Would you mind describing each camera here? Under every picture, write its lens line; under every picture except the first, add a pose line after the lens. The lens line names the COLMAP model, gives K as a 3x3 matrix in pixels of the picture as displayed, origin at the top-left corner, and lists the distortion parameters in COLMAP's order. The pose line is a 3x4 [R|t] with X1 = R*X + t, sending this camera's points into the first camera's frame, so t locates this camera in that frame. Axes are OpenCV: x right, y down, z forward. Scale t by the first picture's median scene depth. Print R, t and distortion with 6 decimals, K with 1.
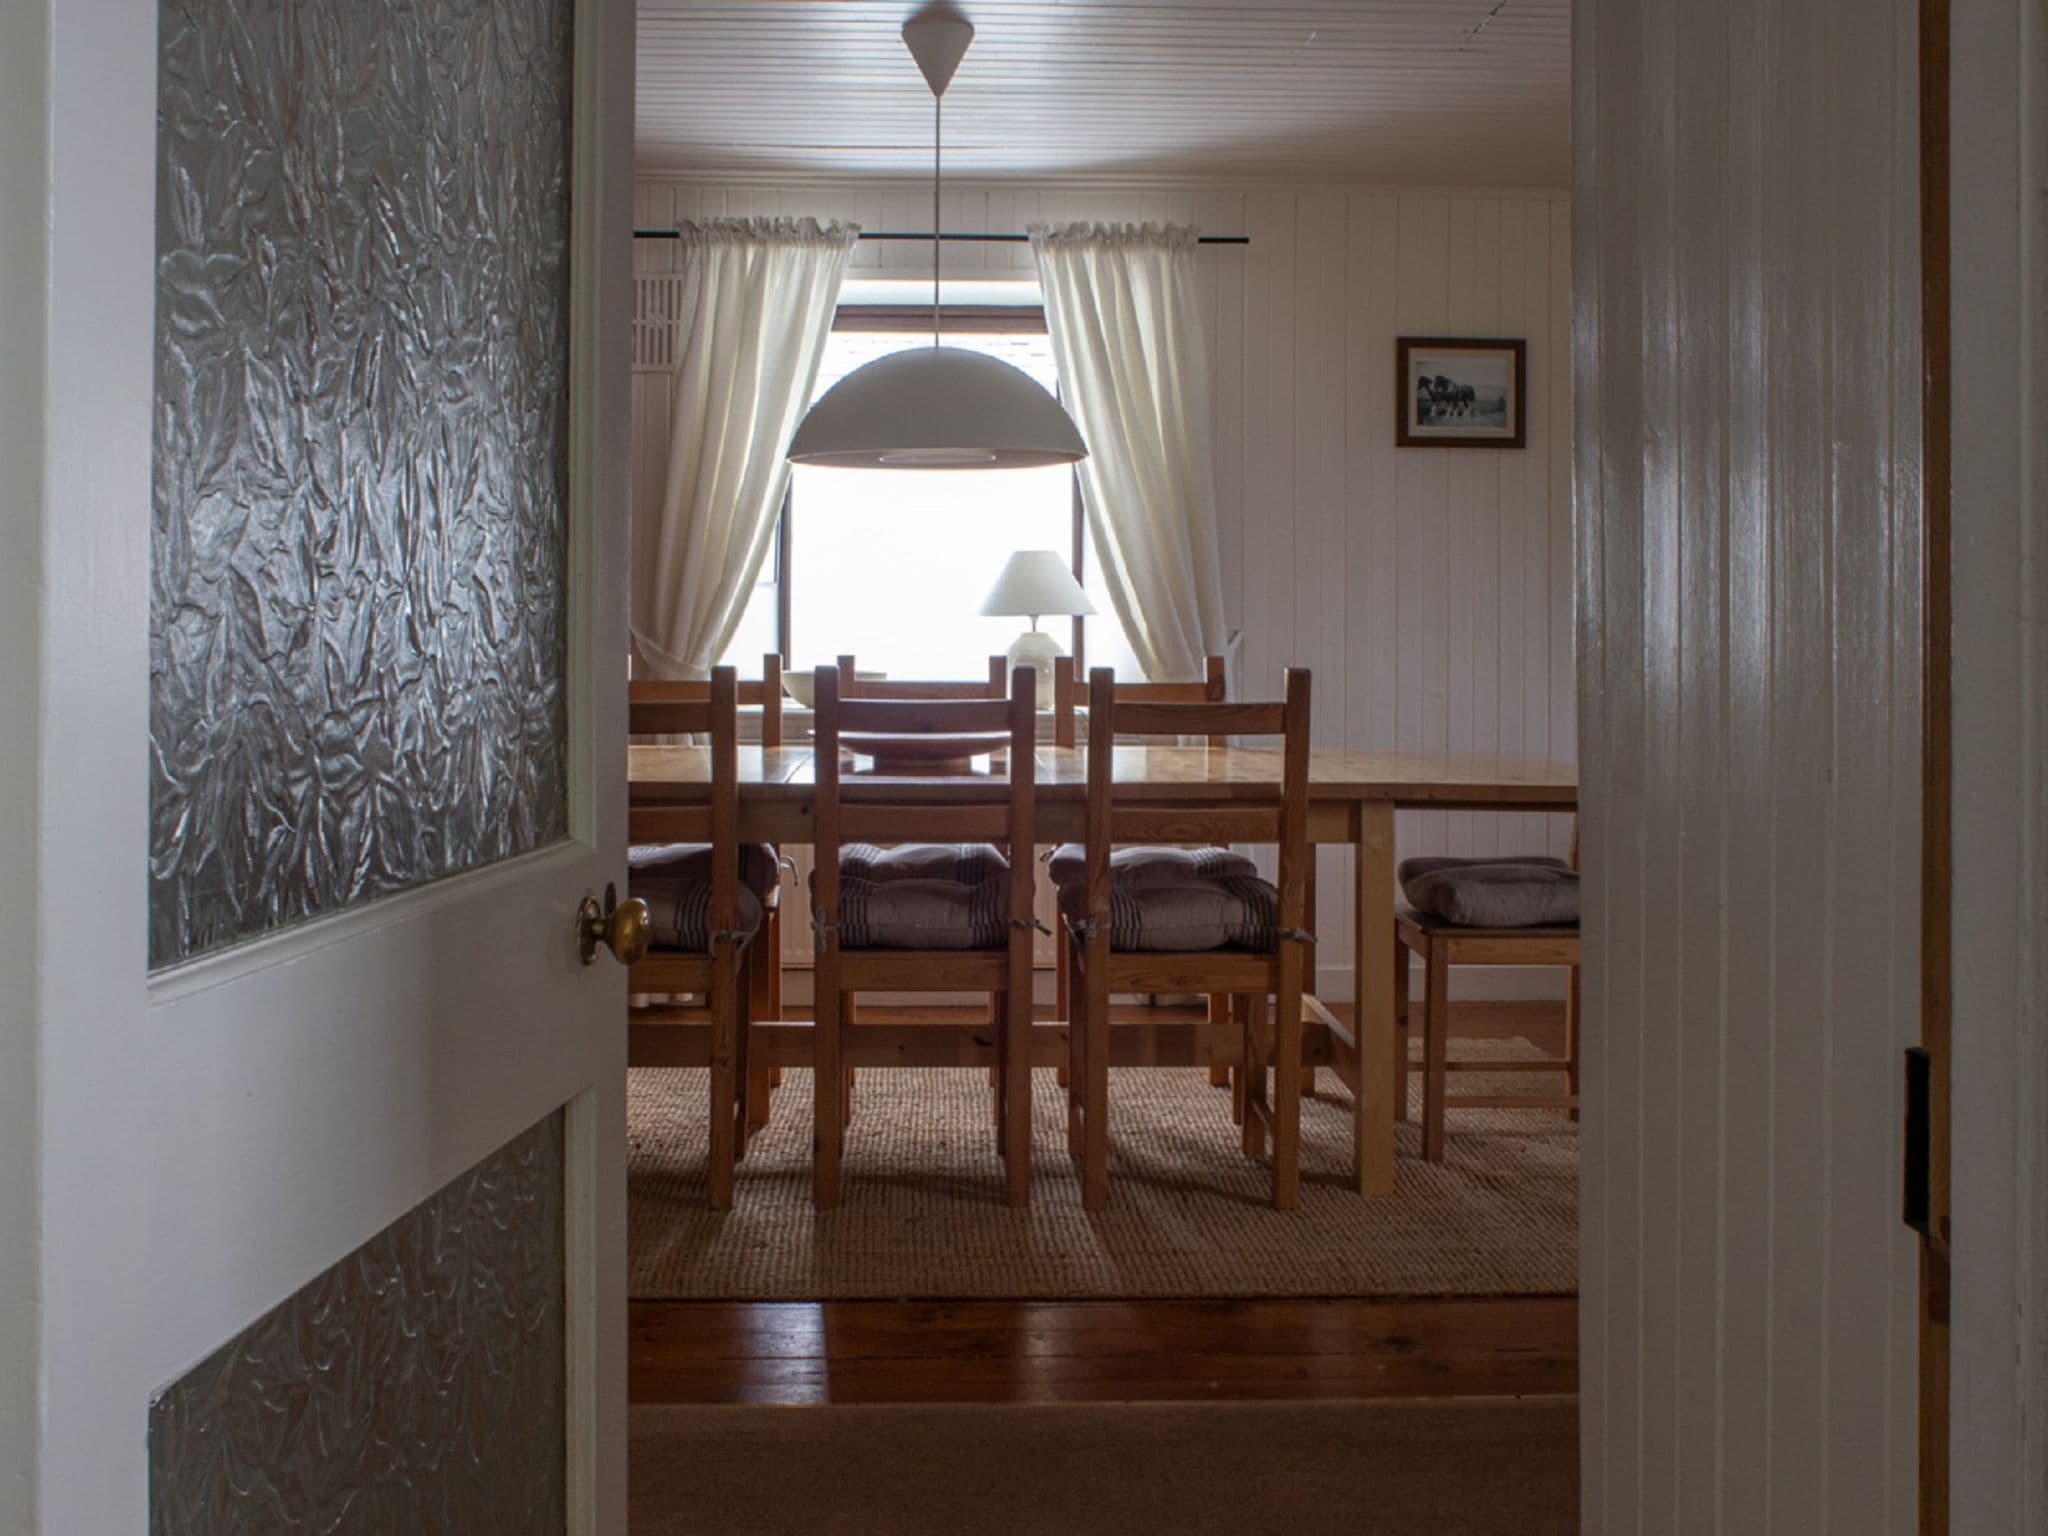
lens RADIAL K [[2060.7, 0, 1071.8], [0, 2060.7, 731.5], [0, 0, 1]] dist [-0.085250, 0.119440]
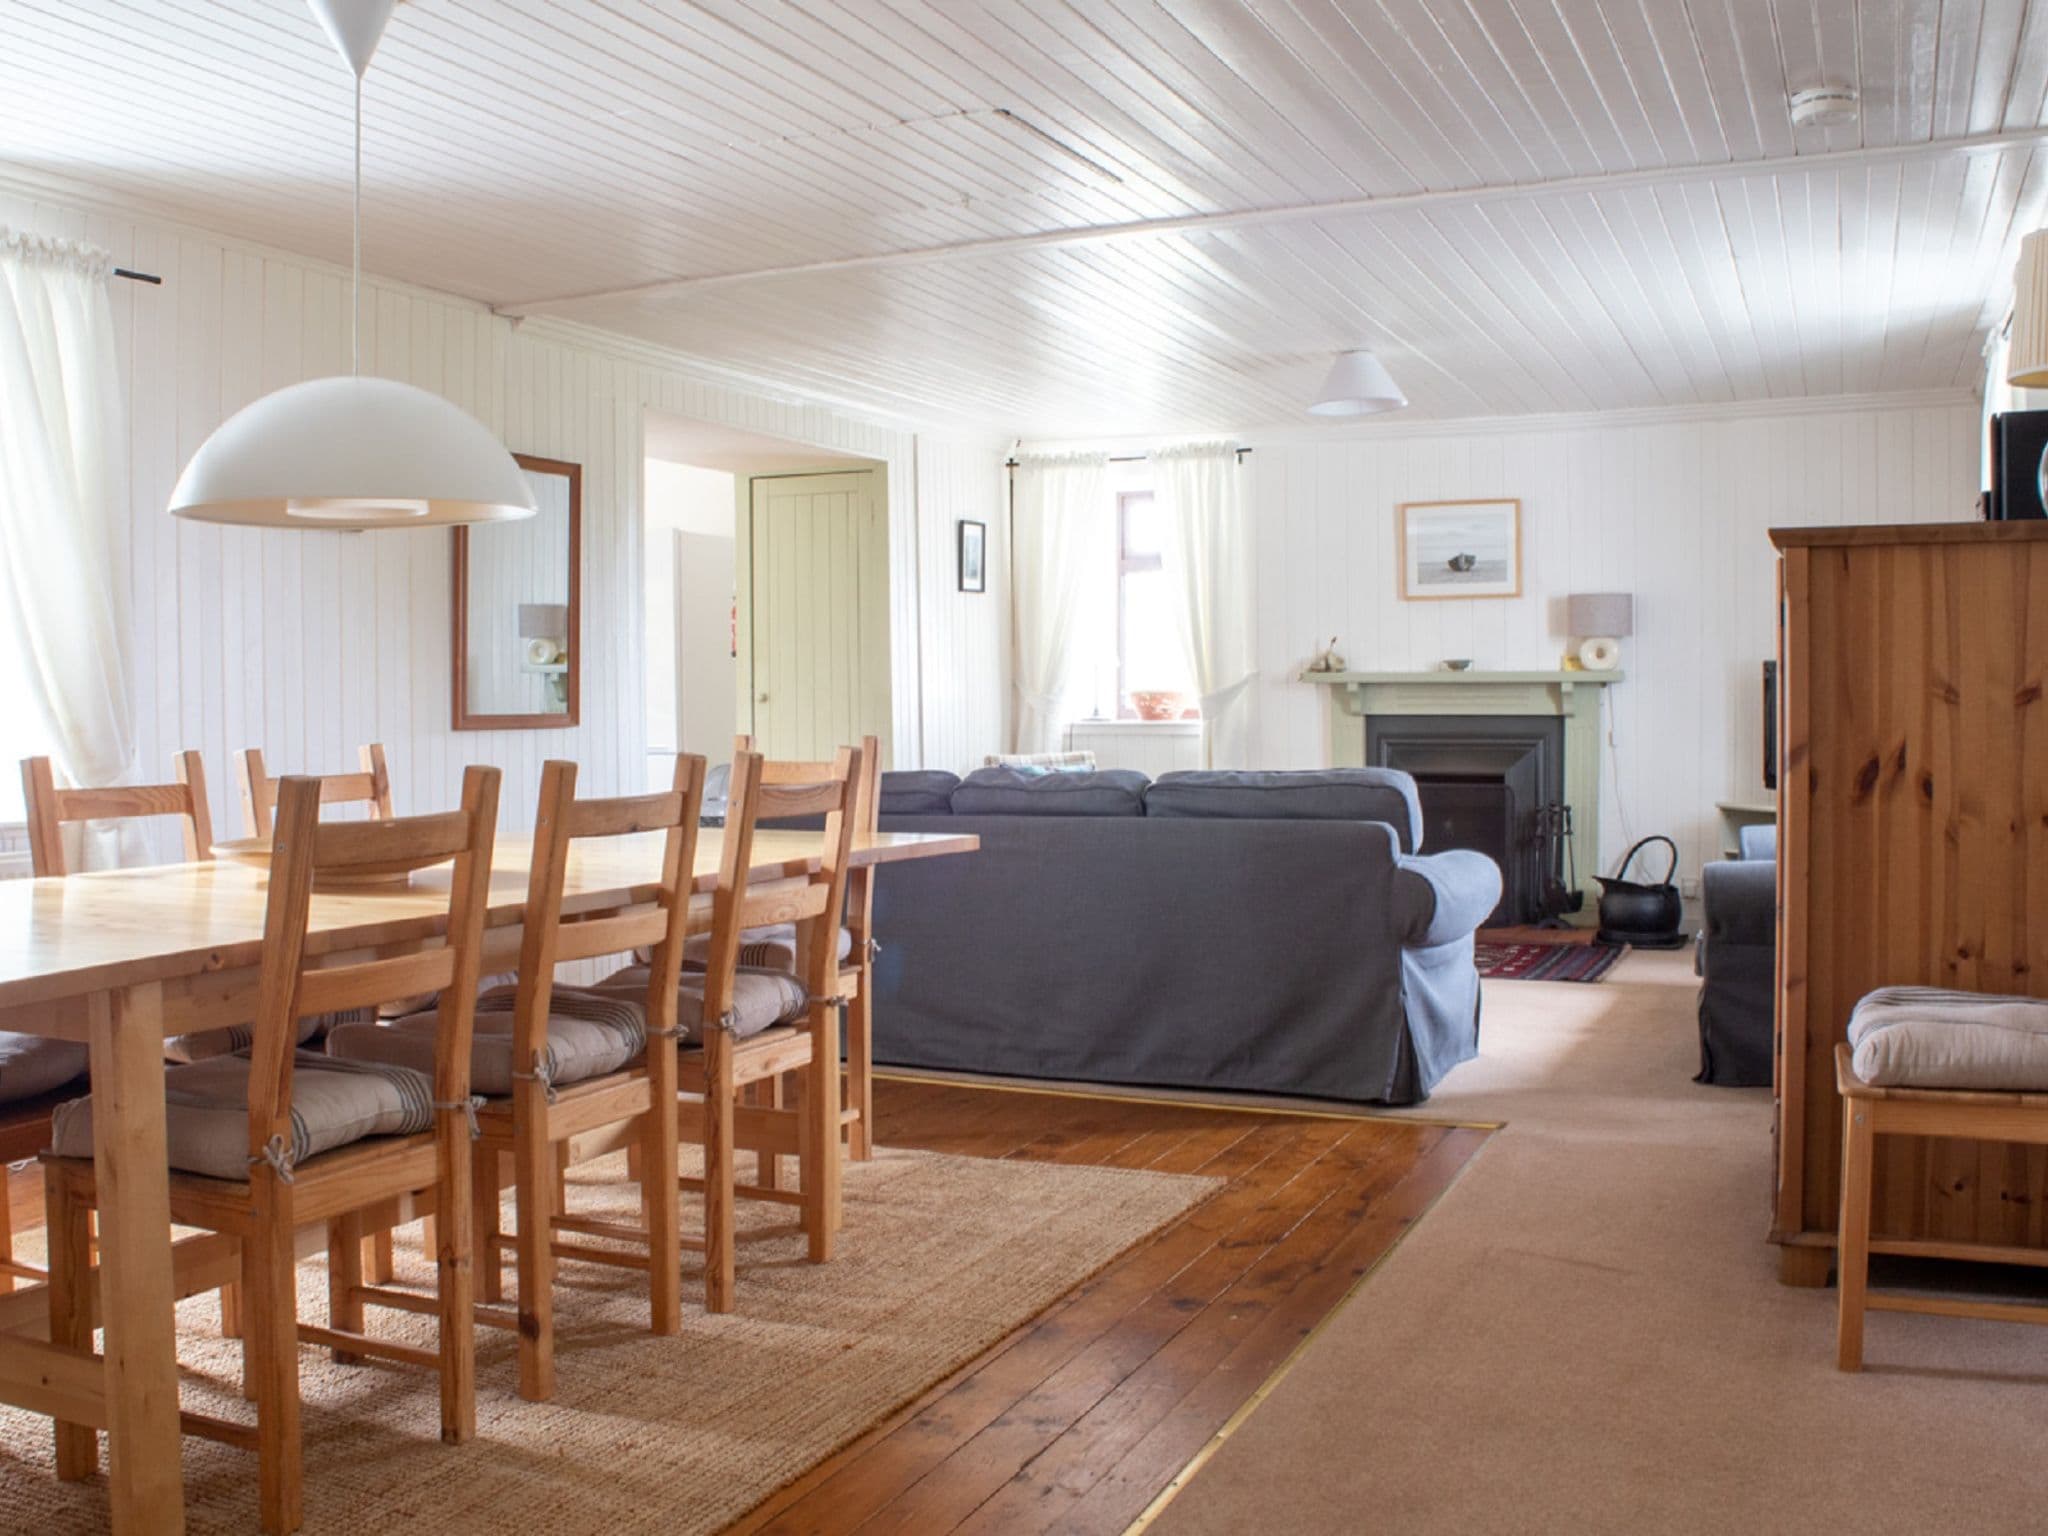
lens RADIAL K [[1949.6, 0, 928.8], [0, 1949.6, 762.3], [0, 0, 1]] dist [-0.127978, 0.116511]
pose [[0.482183, -0.036309, 0.875318, -0.664942], [0.048460, 0.998716, 0.014732, -0.033487], [-0.874729, 0.035314, 0.483324, 0.419458]]
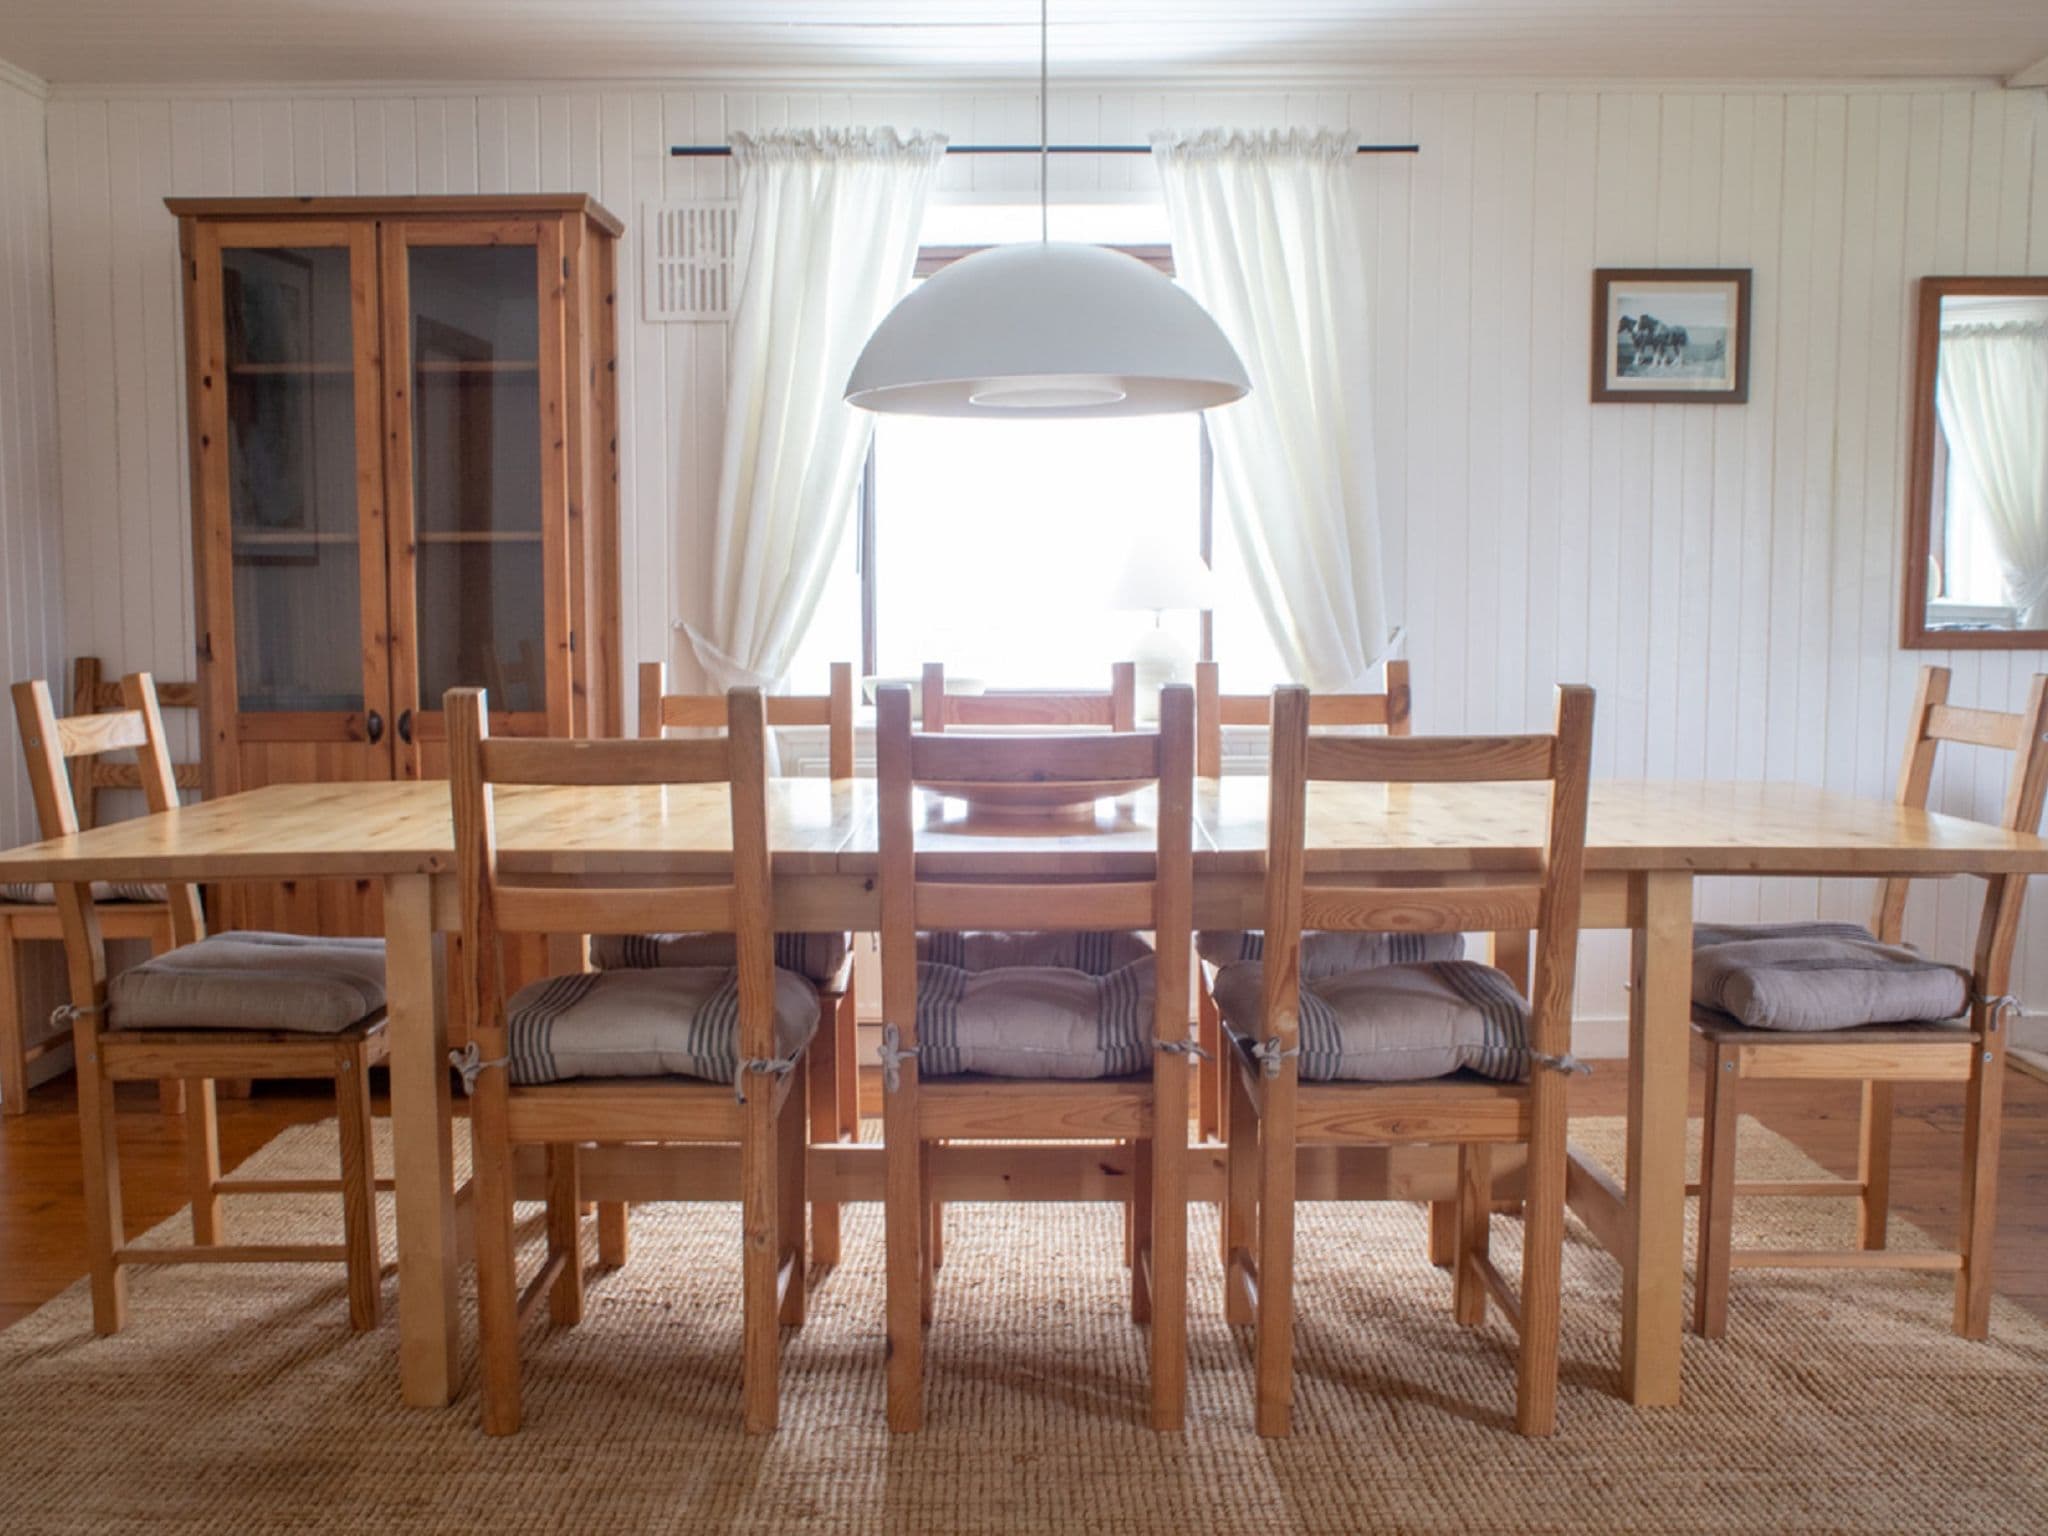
lens RADIAL K [[1786.6, 0, 1092.0], [0, 1786.6, 866.9], [0, 0, 1]] dist [-0.015567, -0.004784]
pose [[0.999331, -0.002780, -0.036460, -0.026674], [0.005937, 0.996212, 0.086757, -0.020228], [0.036081, -0.086915, 0.995562, 0.350367]]
